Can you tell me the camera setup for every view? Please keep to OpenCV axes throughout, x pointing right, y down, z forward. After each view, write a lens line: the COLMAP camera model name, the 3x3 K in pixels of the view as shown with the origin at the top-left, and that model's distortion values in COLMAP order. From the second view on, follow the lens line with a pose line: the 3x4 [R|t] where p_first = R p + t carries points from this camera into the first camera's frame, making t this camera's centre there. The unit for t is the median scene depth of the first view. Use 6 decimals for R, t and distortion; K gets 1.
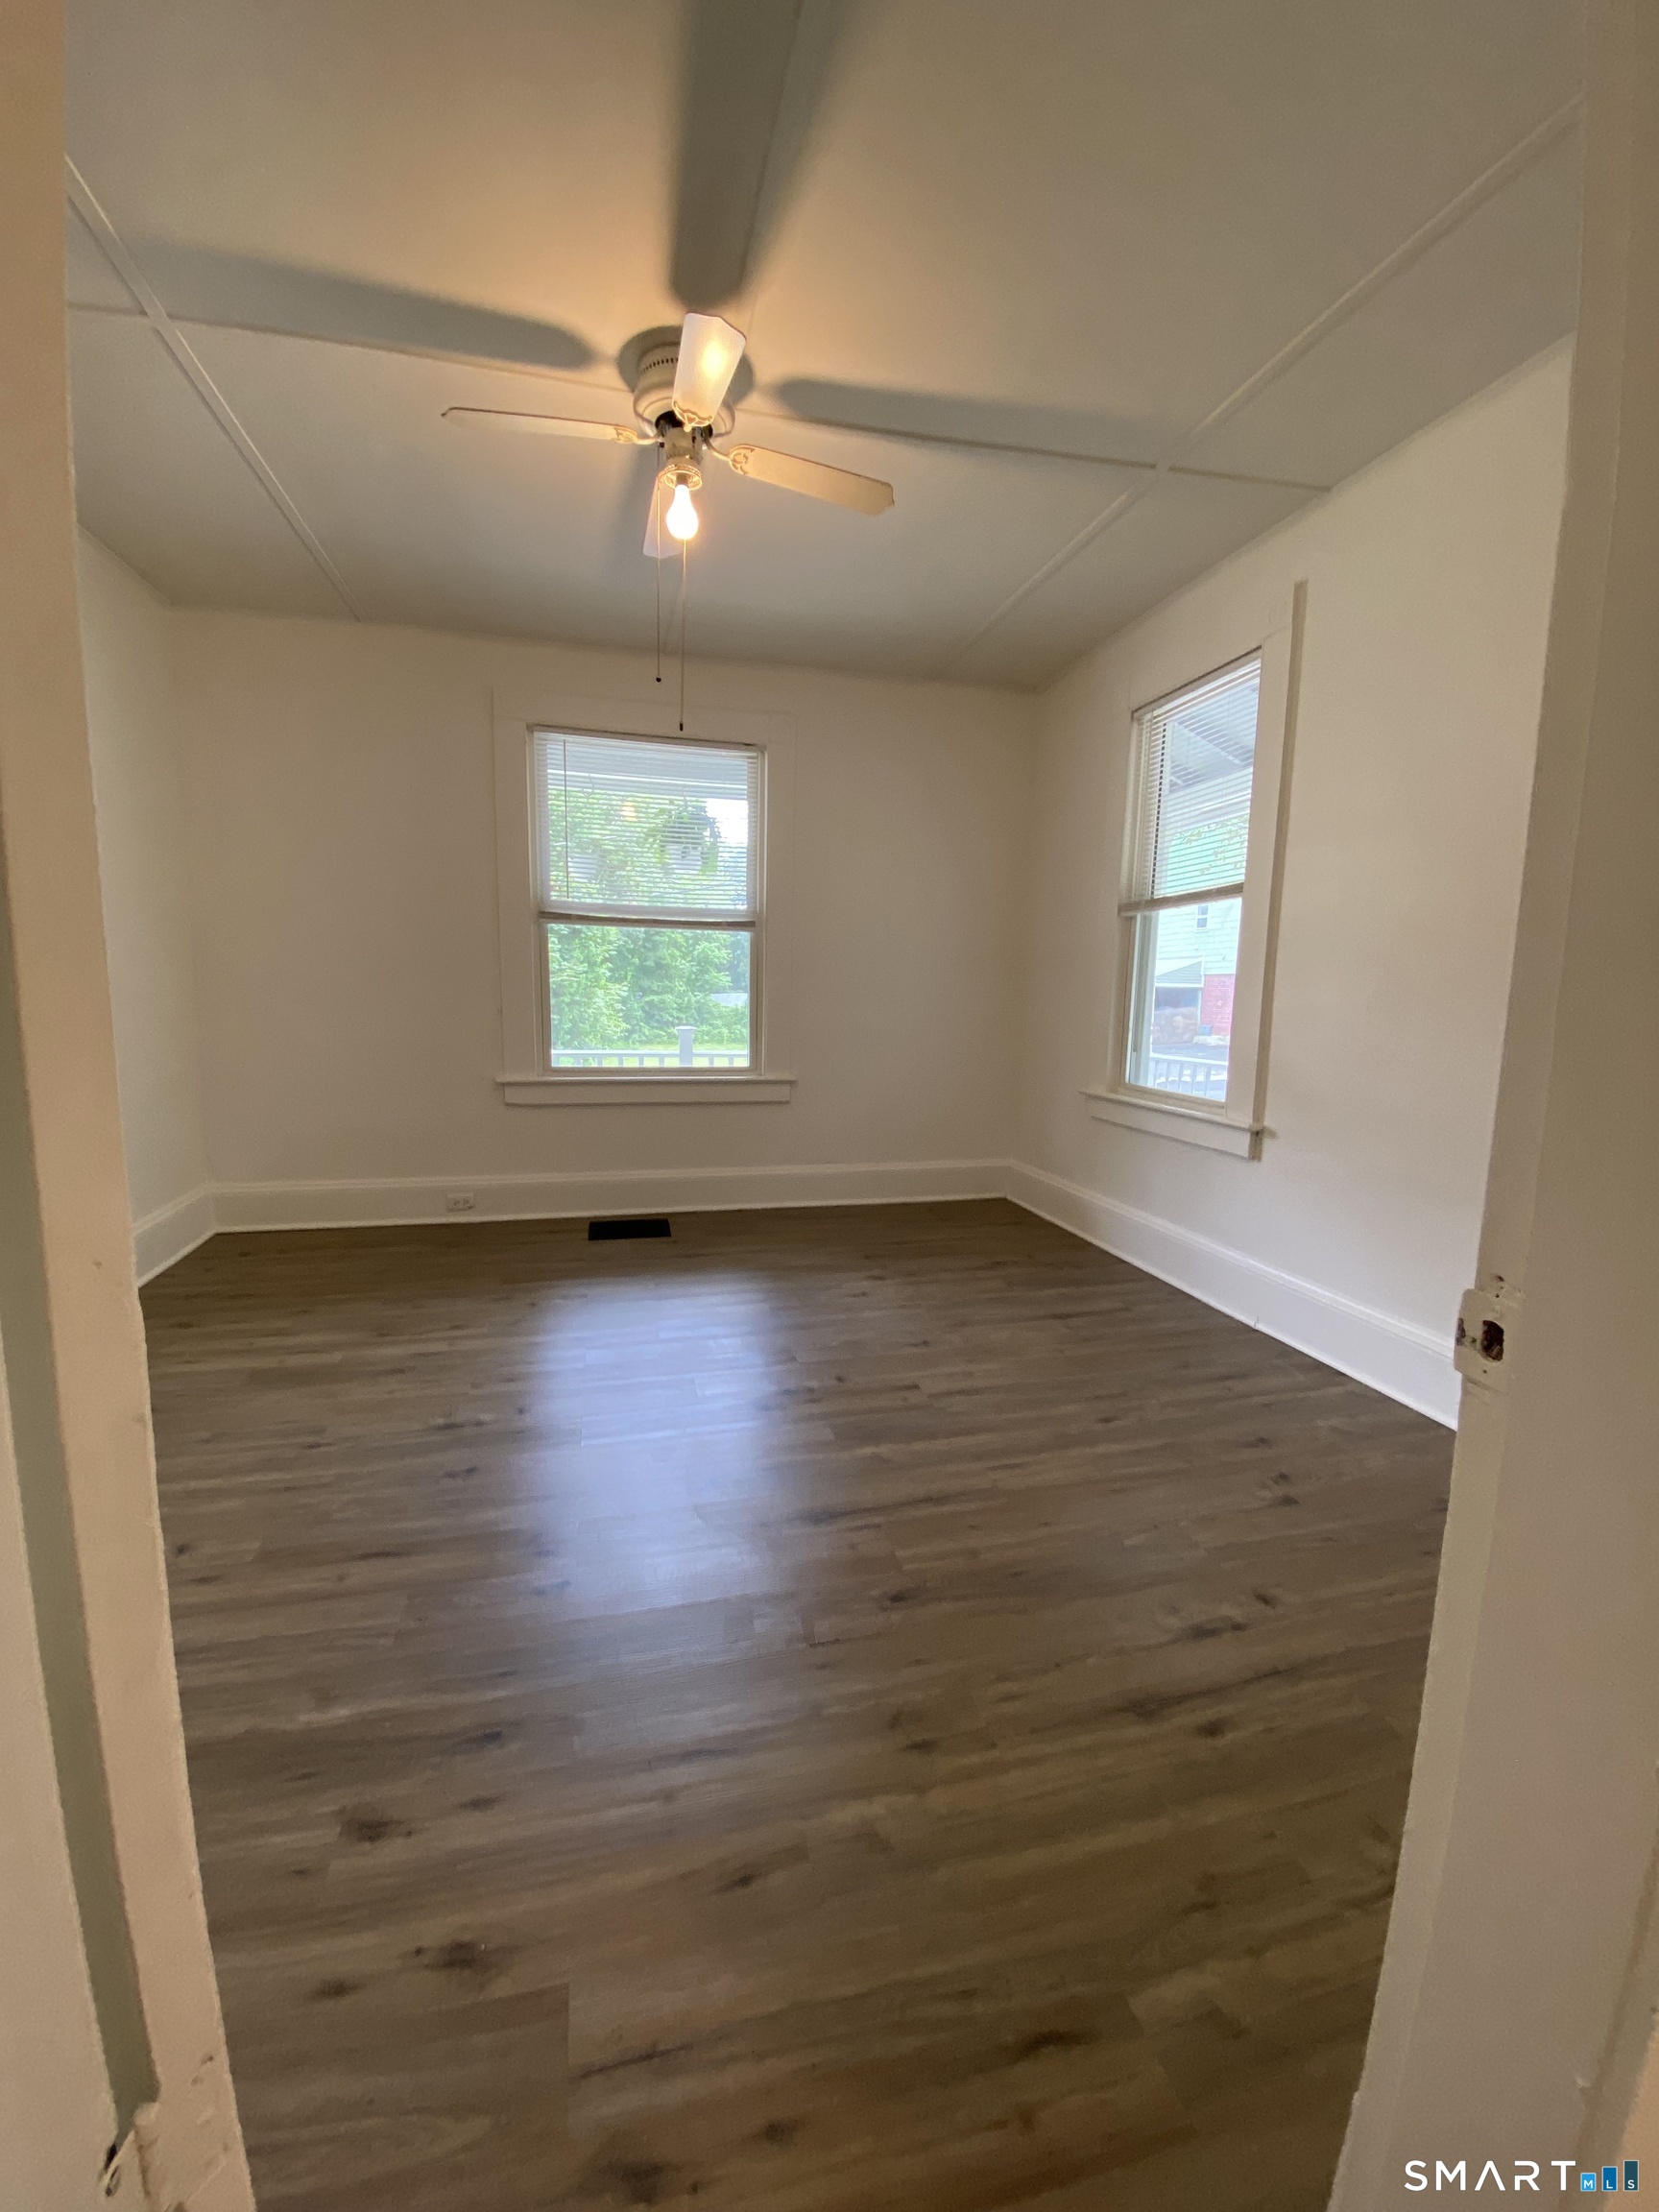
lens RADIAL K [[907.4, 0, 825.1], [0, 907.4, 1106.6], [0, 0, 1]] dist [0.022813, -0.023000]
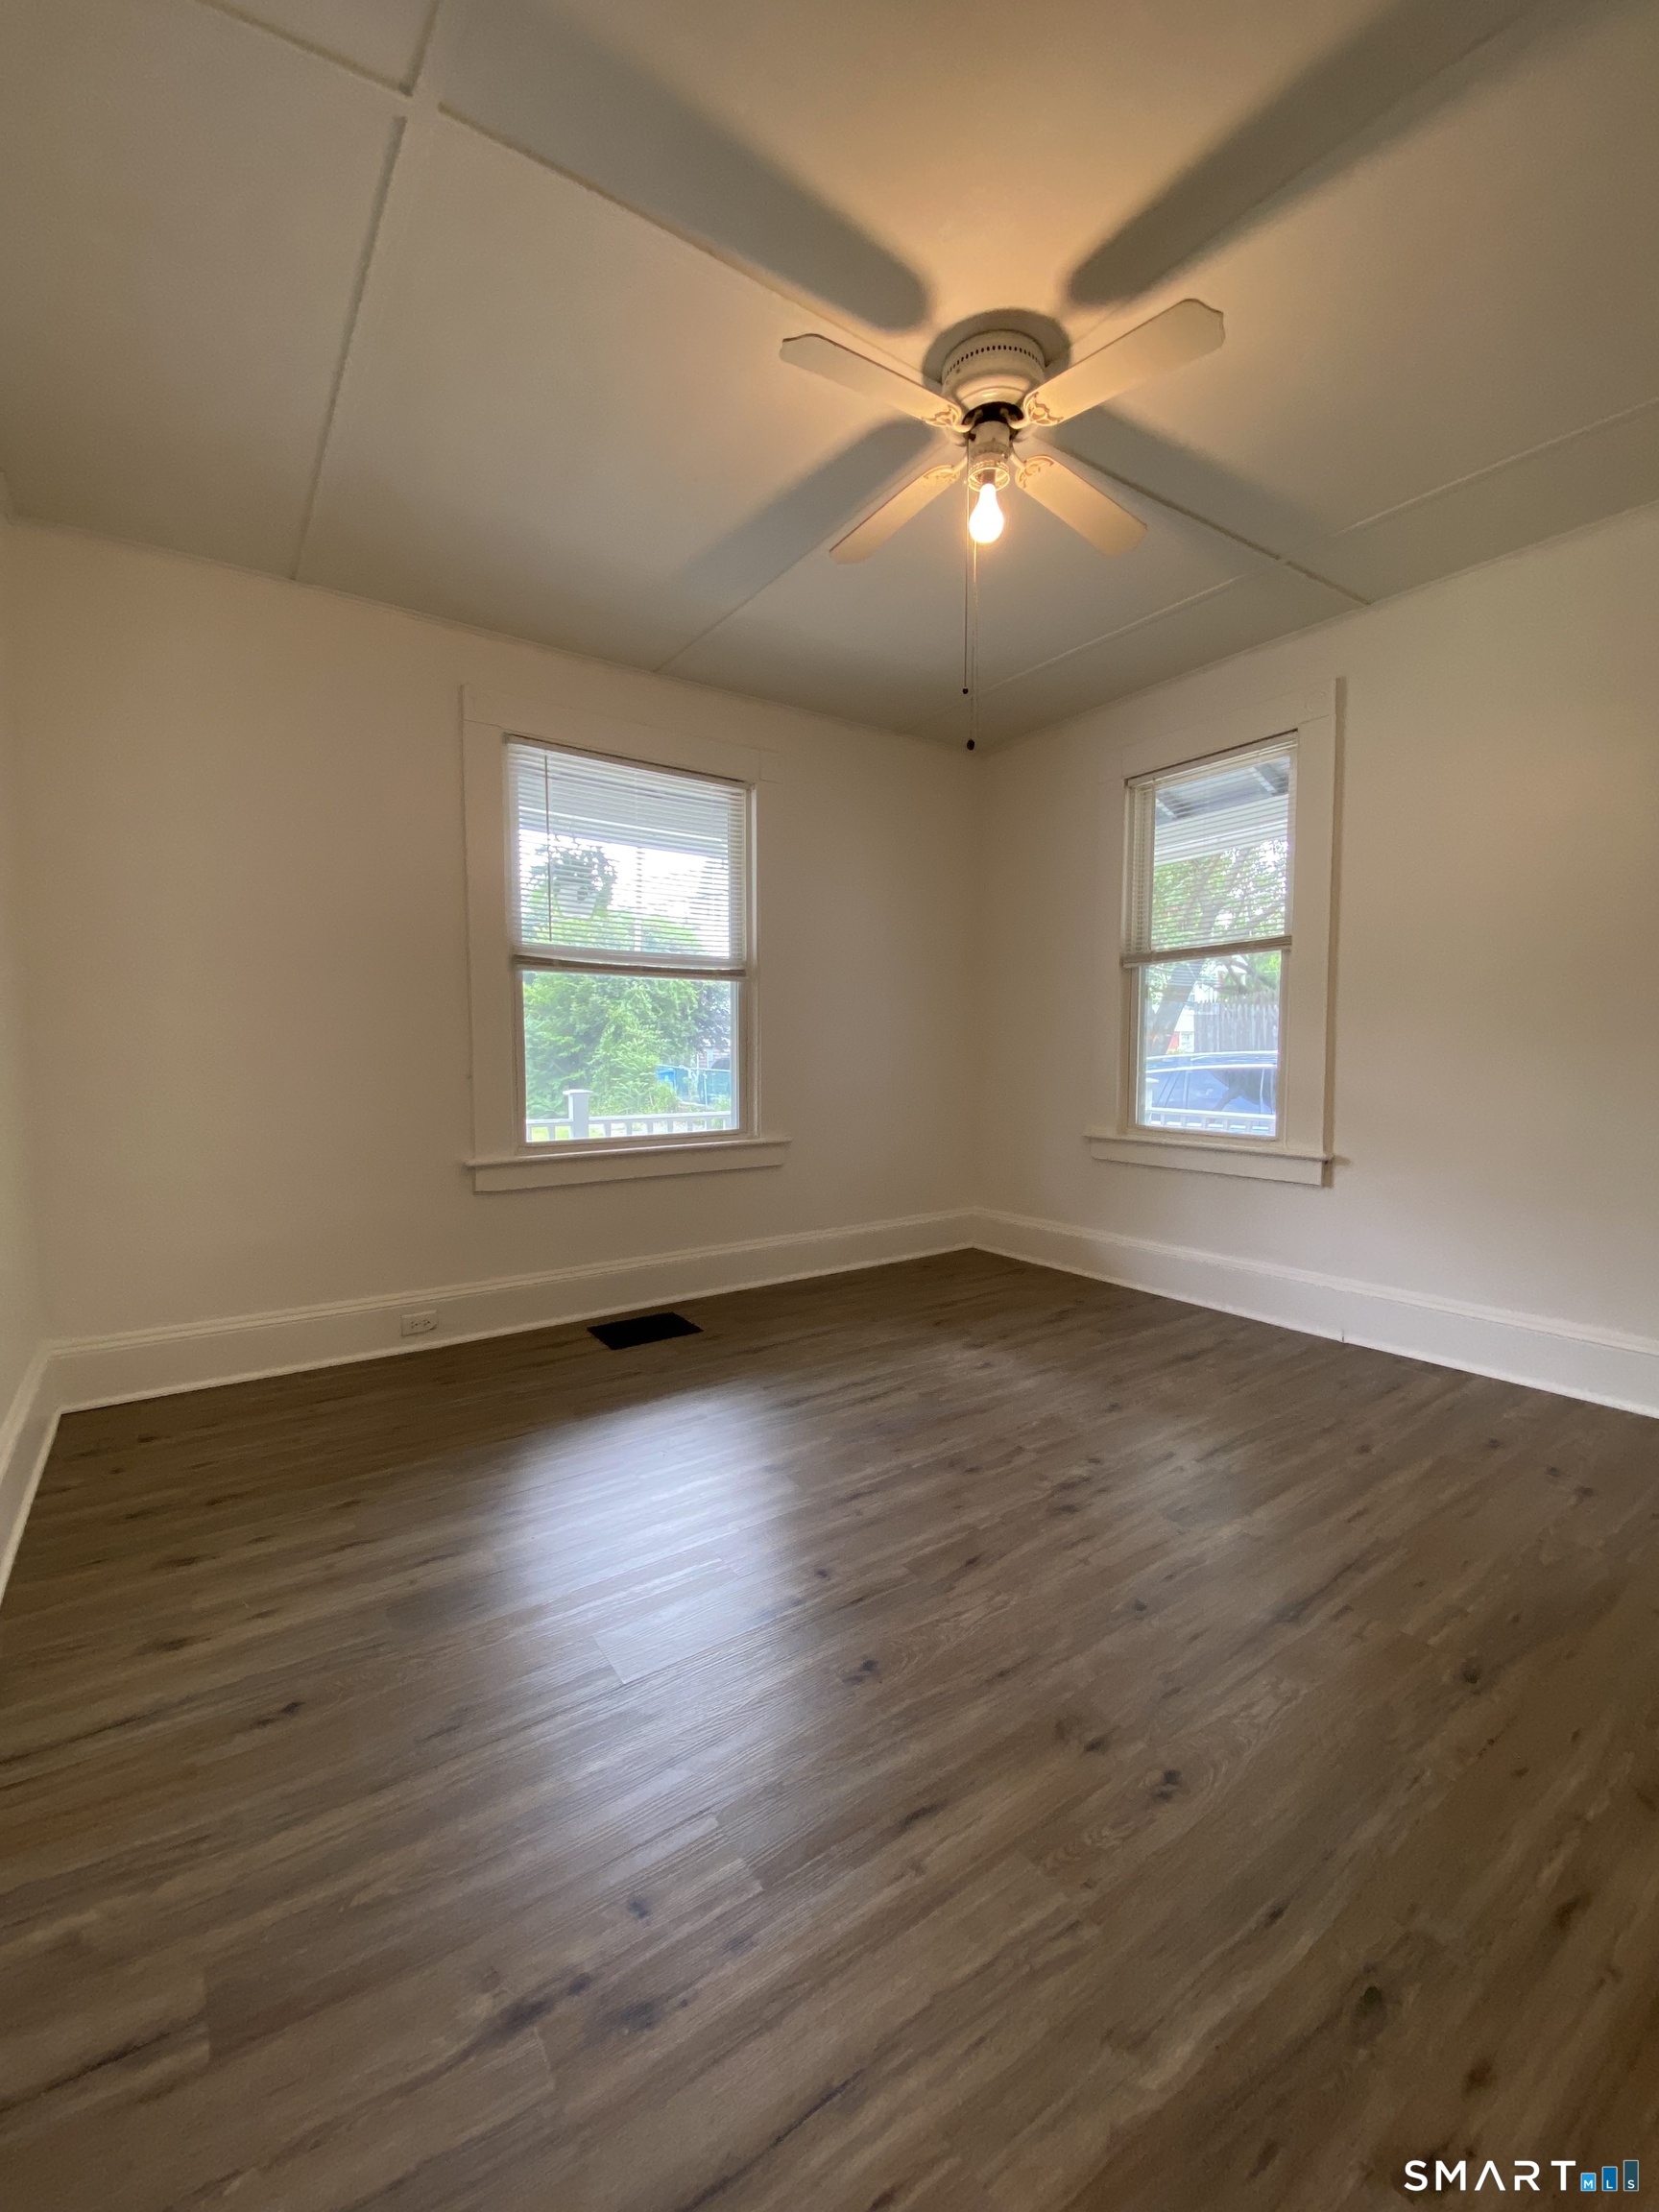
lens RADIAL K [[907.4, 0, 825.1], [0, 907.4, 1106.6], [0, 0, 1]] dist [0.022813, -0.023000]
pose [[0.930635, -0.045282, 0.363136, -0.440627], [0.067926, 0.996446, -0.049824, -0.021718], [-0.359589, 0.071034, 0.930403, 0.172678]]
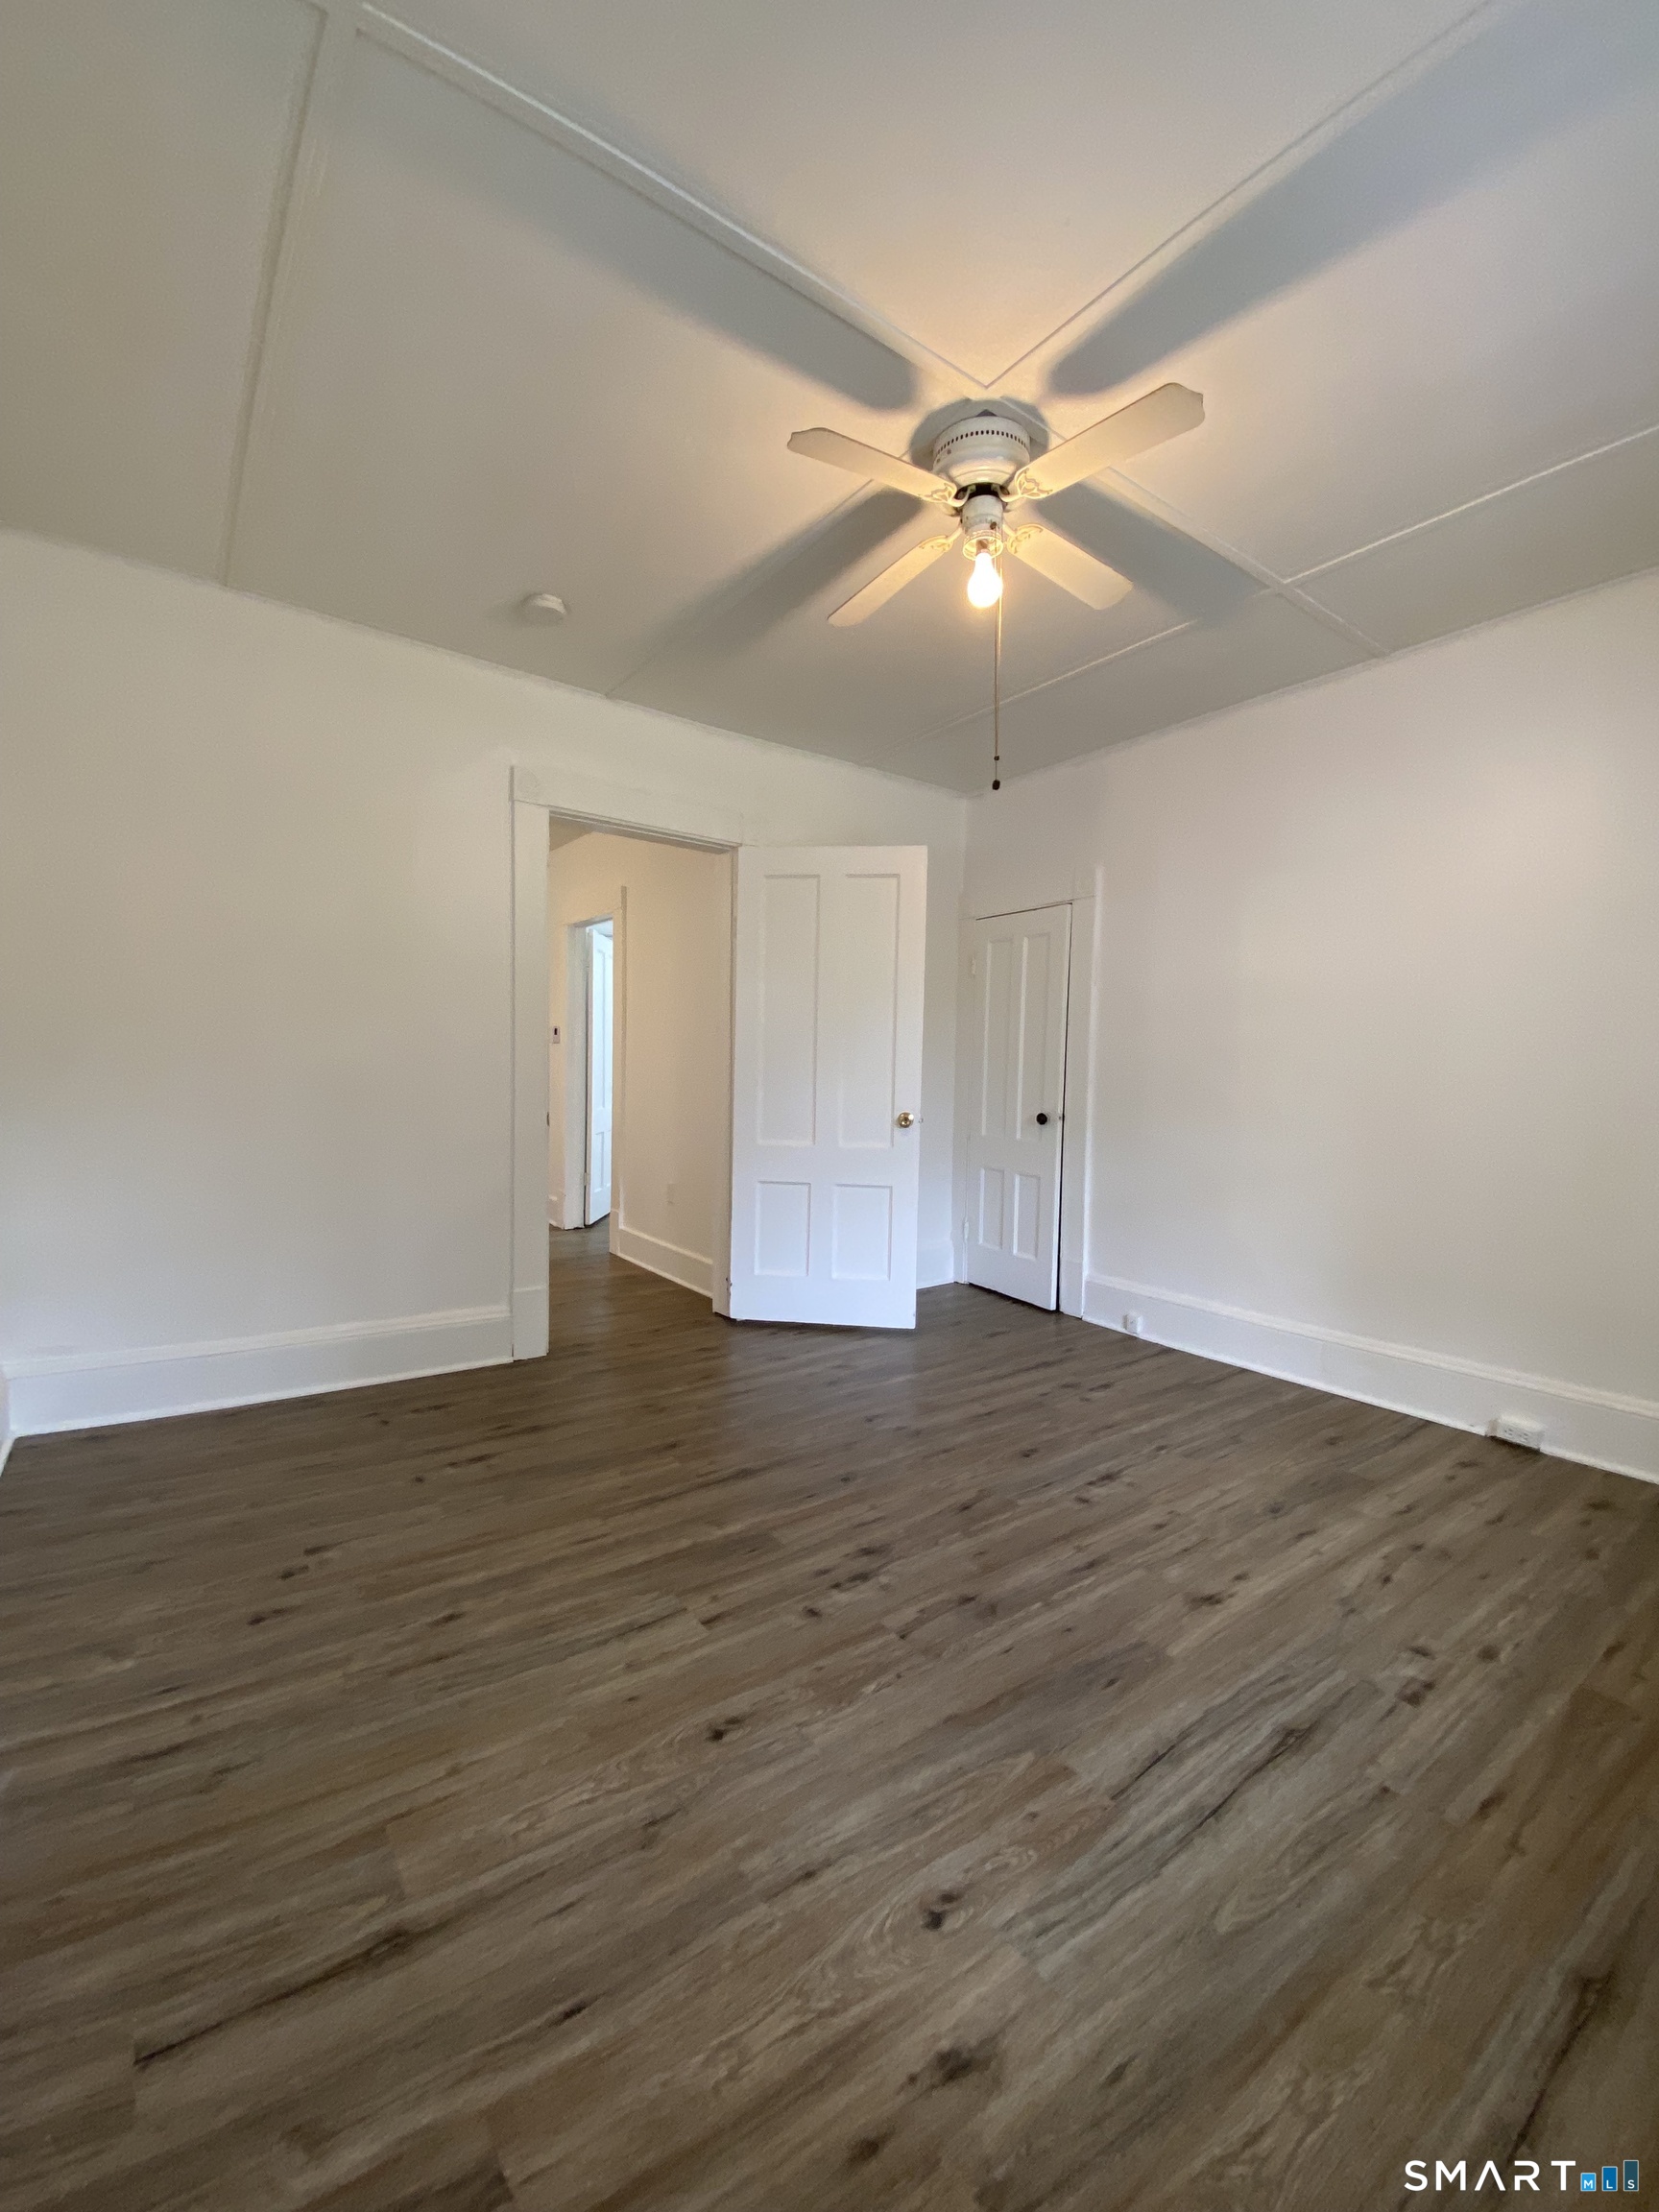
lens RADIAL K [[876.7, 0, 826.8], [0, 876.7, 1100.0], [0, 0, 1]] dist [0.020980, -0.020024]
pose [[-0.924747, -0.016941, -0.380204, 0.221216], [-0.082989, 0.983944, 0.158007, -0.166819], [0.371423, 0.177669, -0.911306, 1.246492]]
